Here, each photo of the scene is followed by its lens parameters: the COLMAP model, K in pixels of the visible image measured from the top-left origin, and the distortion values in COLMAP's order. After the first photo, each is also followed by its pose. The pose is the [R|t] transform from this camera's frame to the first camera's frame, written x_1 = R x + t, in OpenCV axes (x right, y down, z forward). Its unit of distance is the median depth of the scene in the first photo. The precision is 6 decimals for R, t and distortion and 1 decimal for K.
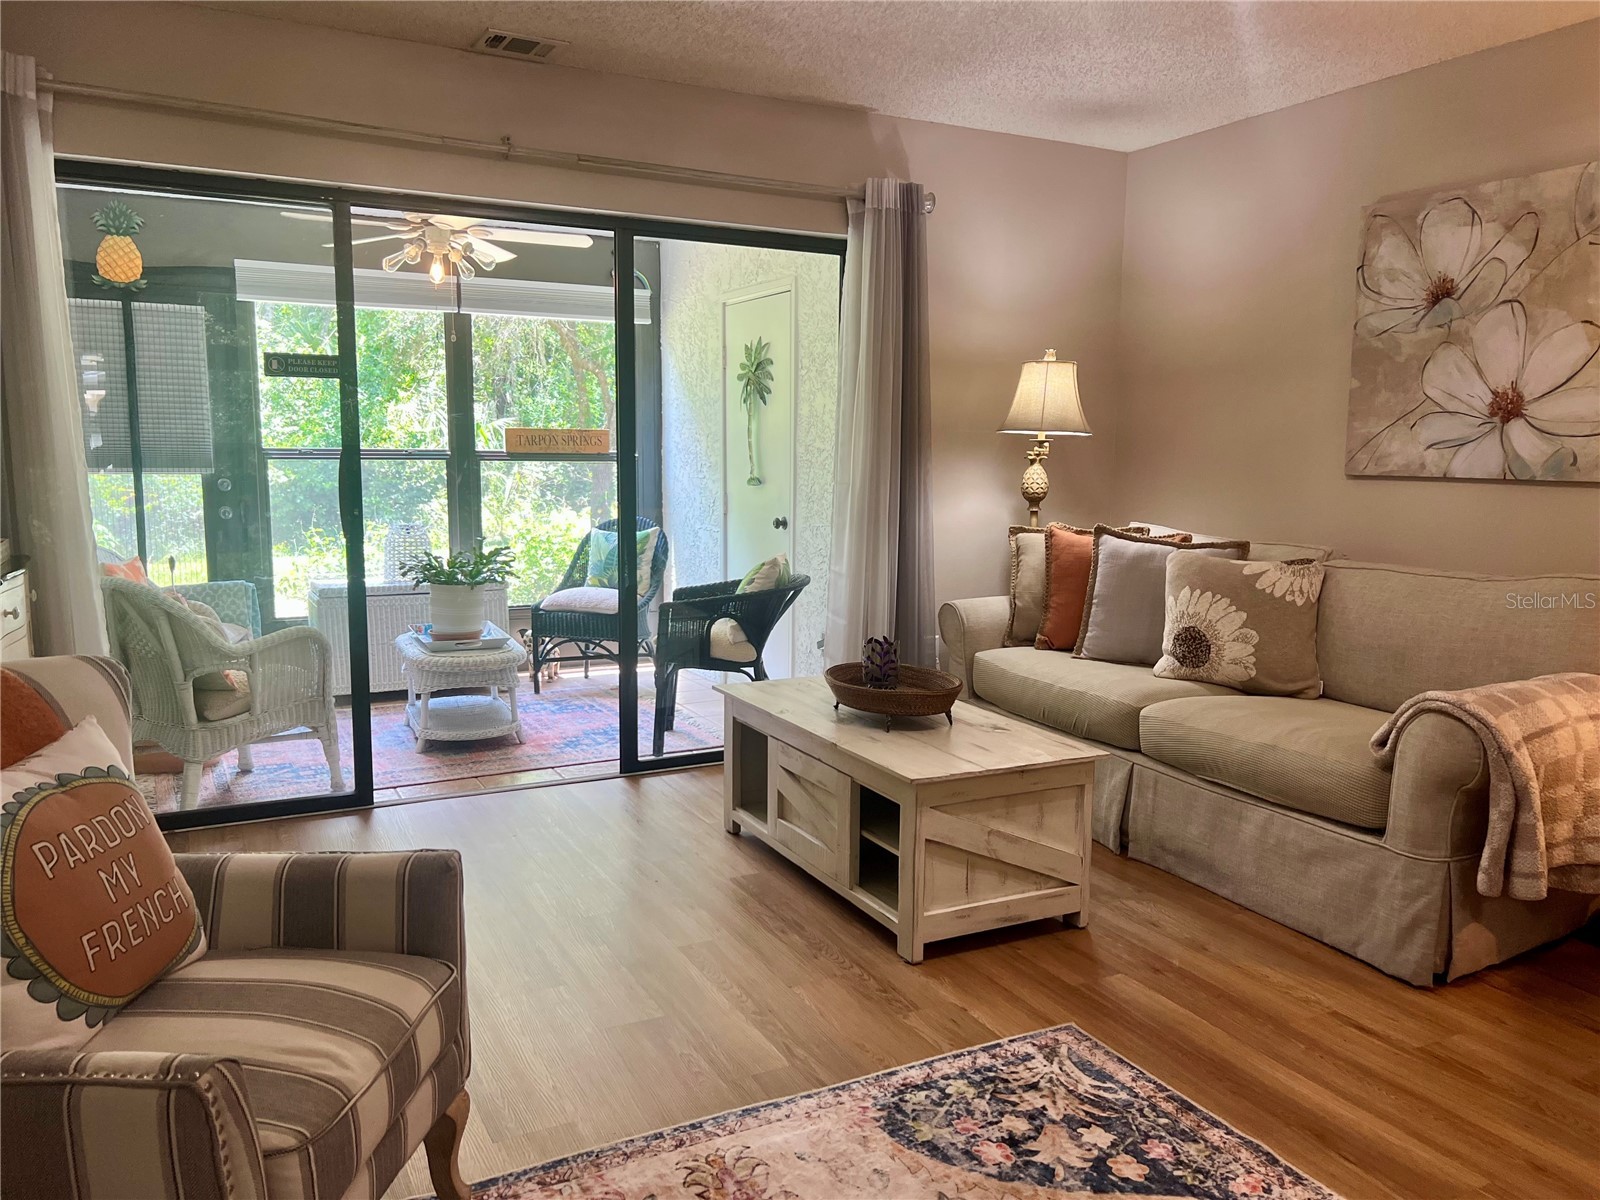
lens RADIAL K [[1216.2, 0, 815.4], [0, 1216.2, 617.1], [0, 0, 1]] dist [0.049179, -0.052396]
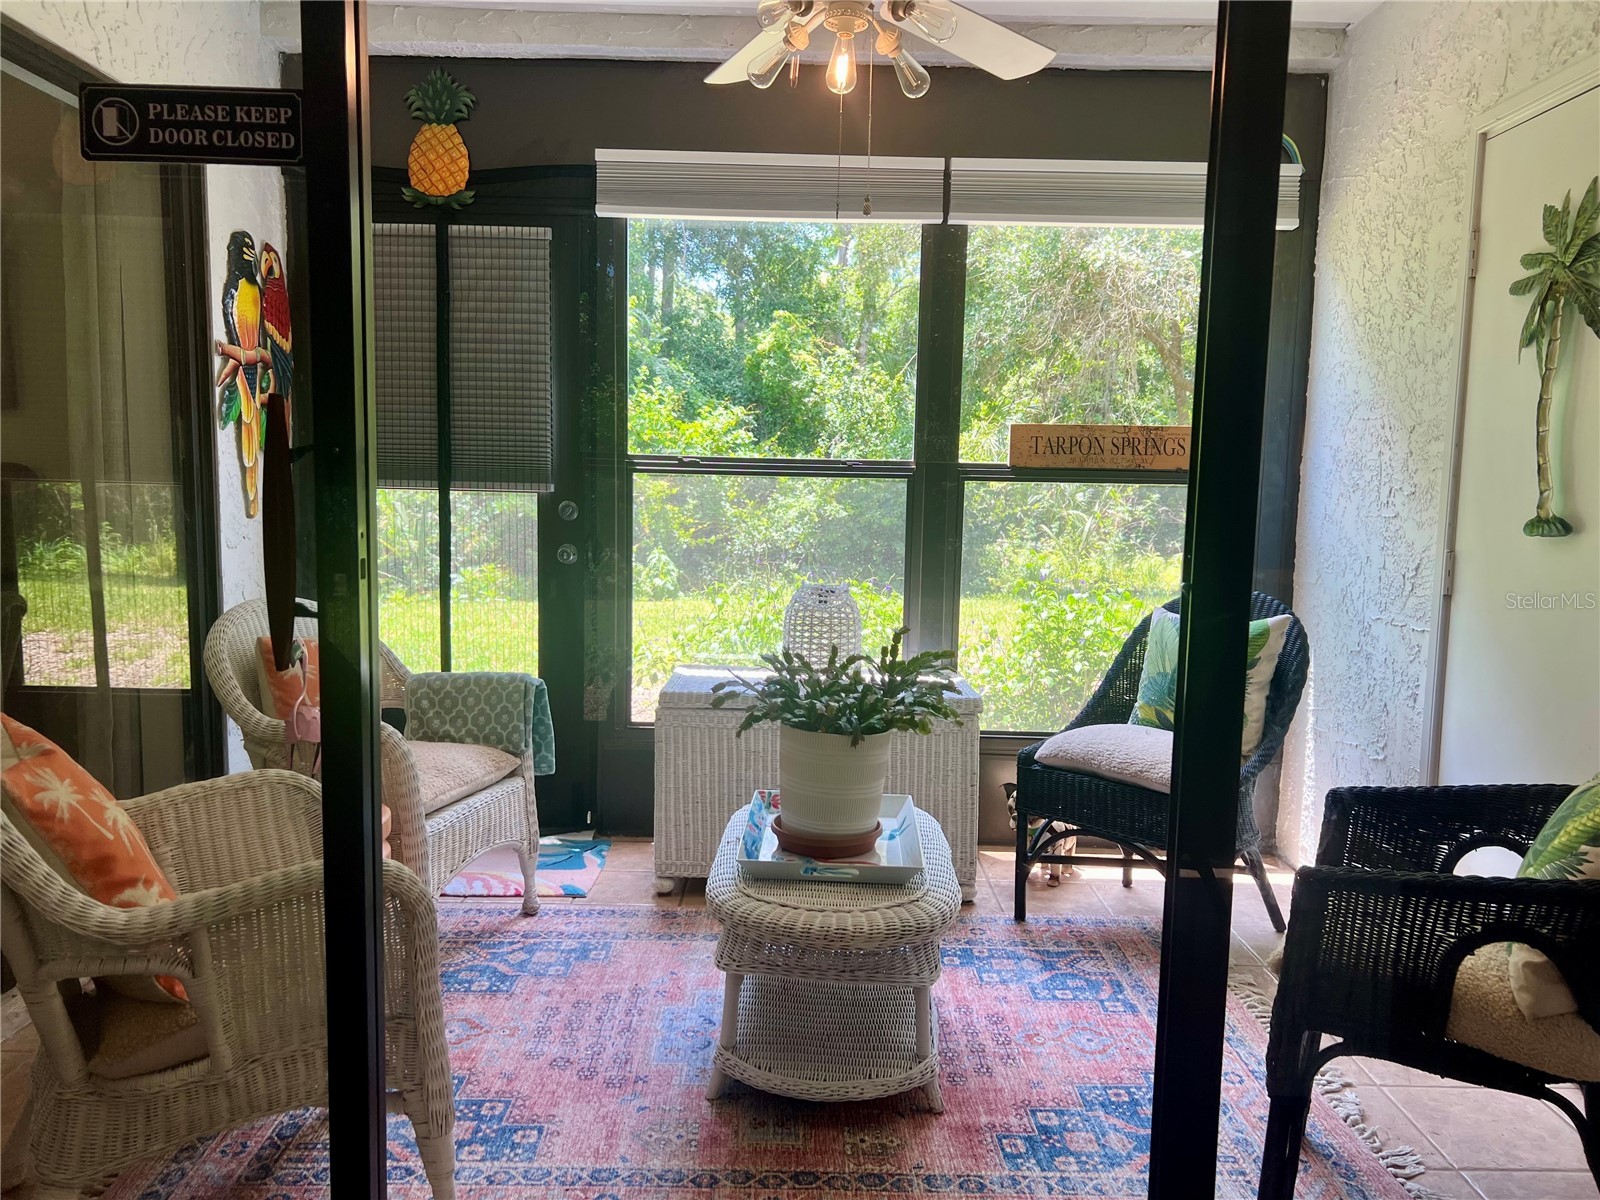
lens RADIAL K [[1216.2, 0, 804.2], [0, 1216.2, 602.2], [0, 0, 1]] dist [0.049179, -0.052396]
pose [[0.882811, 0.057737, -0.466166, -0.073661], [-0.079133, 0.996513, -0.026436, -0.052166], [0.463014, 0.060227, 0.884302, 0.487258]]
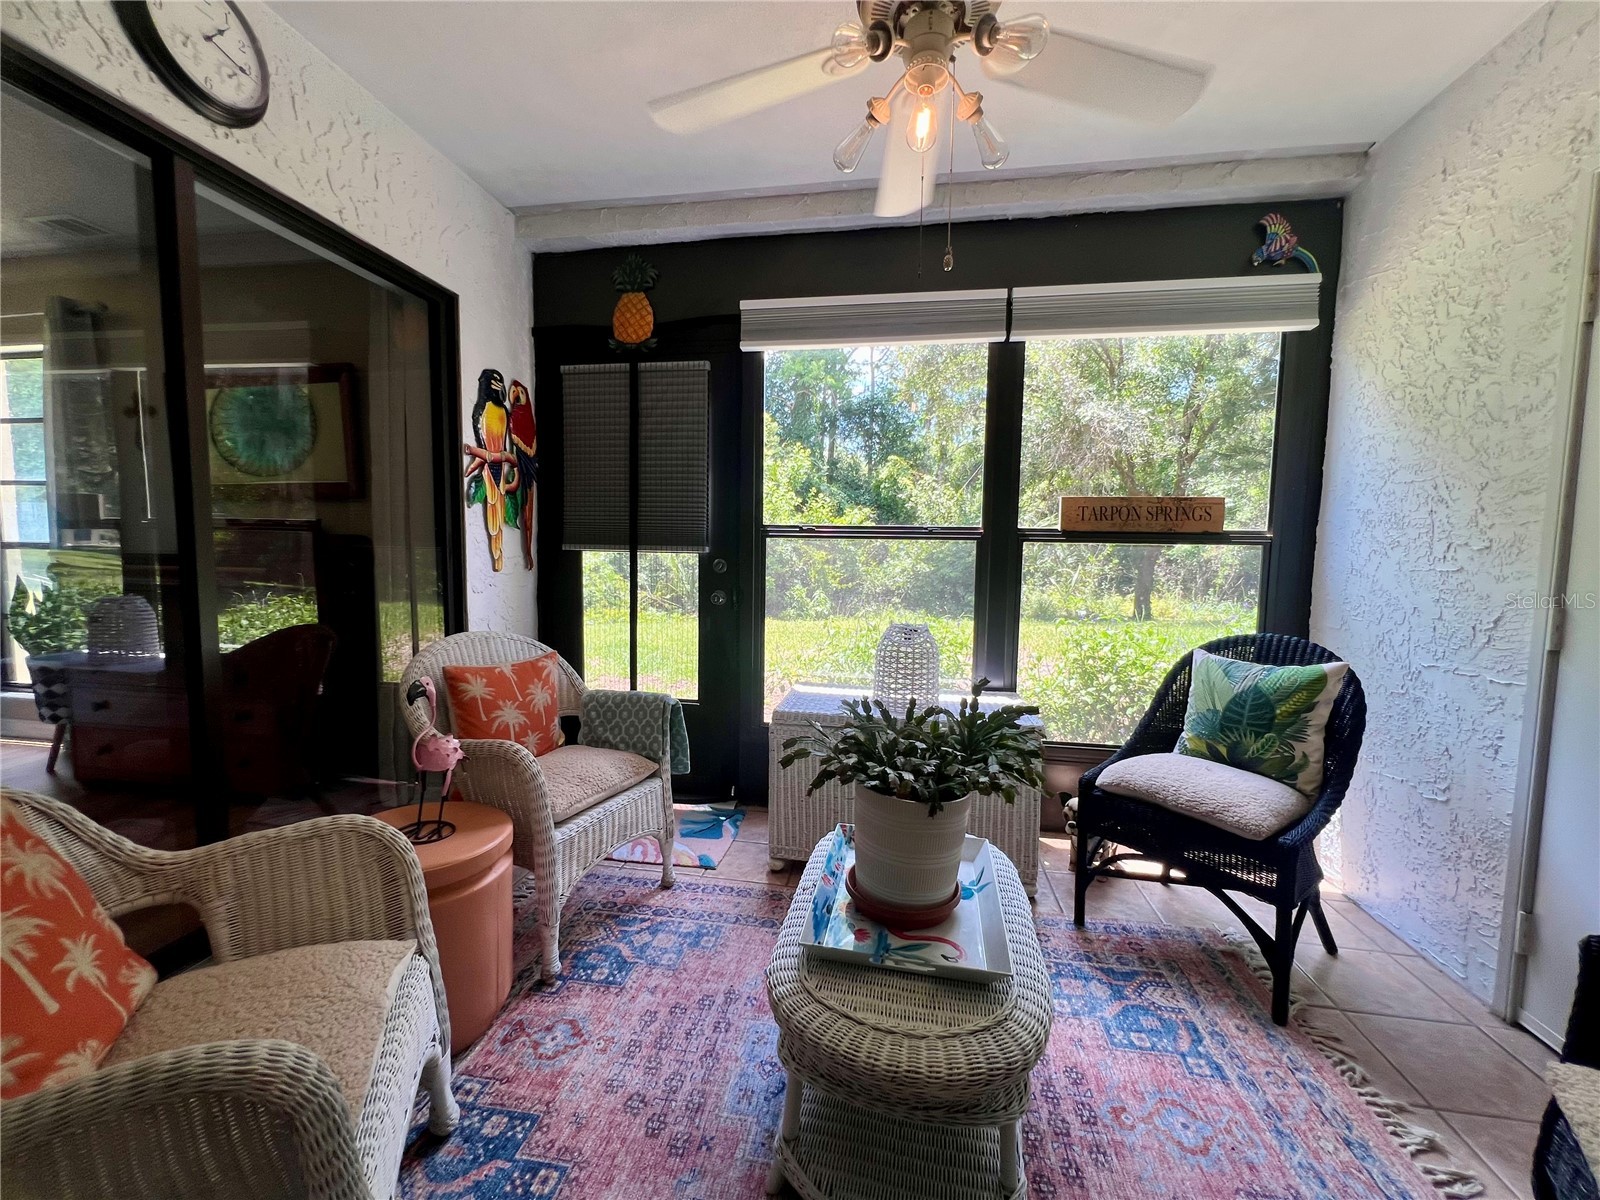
lens RADIAL K [[639.8, 0, 796.6], [0, 639.8, 596.7], [0, 0, 1]] dist [-0.010459, 0.000635]
pose [[0.790194, 0.048889, -0.610904, -0.155911], [-0.094938, 0.994545, -0.043209, -0.069938], [0.605459, 0.092142, 0.790525, 0.658520]]
